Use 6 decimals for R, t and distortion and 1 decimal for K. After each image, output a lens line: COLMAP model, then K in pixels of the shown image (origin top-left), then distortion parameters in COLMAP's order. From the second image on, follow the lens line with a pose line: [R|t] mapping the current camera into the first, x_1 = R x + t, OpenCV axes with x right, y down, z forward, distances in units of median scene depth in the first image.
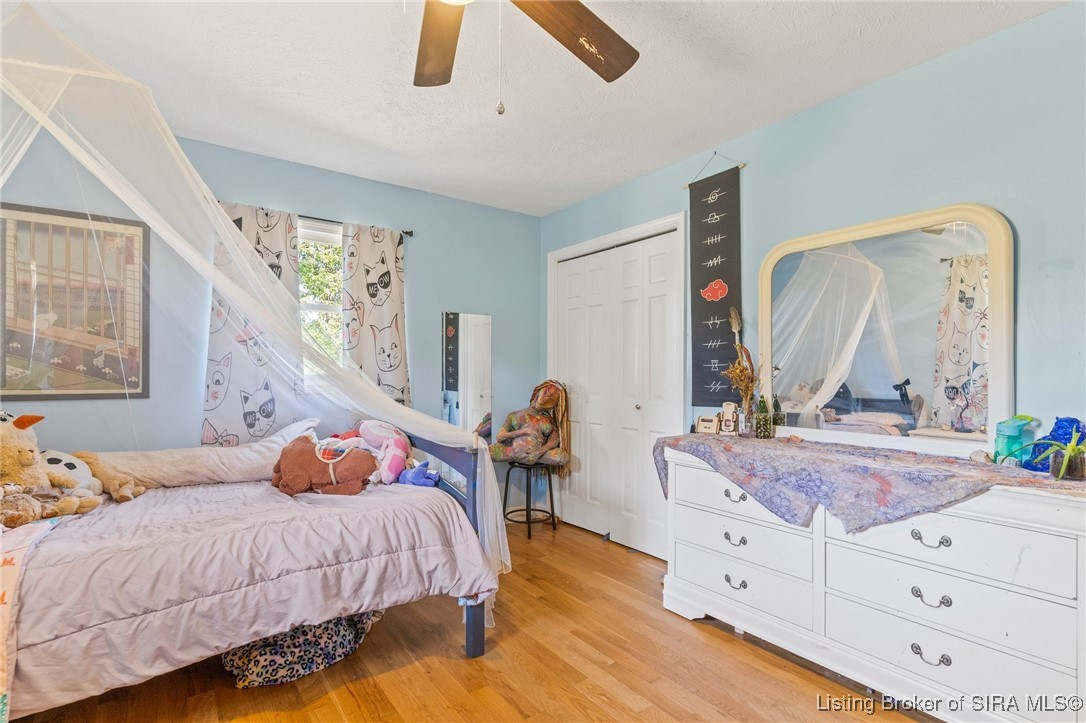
lens RADIAL K [[523.6, 0, 543.3], [0, 523.6, 376.6], [0, 0, 1]] dist [0.001099, 0.000155]
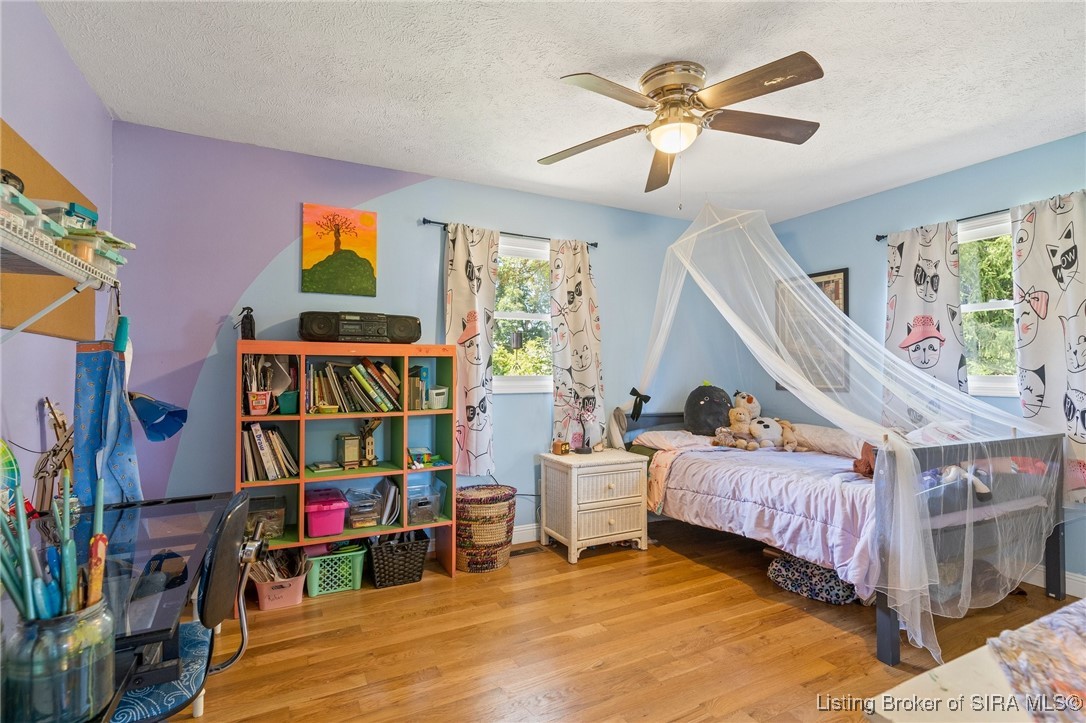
lens RADIAL K [[523.6, 0, 543.3], [0, 523.6, 376.6], [0, 0, 1]] dist [0.001099, 0.000155]
pose [[-0.156739, 0.003723, -0.987633, 1.046610], [-0.009540, 0.999941, 0.005283, -0.001164], [0.987594, 0.010250, -0.156694, 0.572685]]
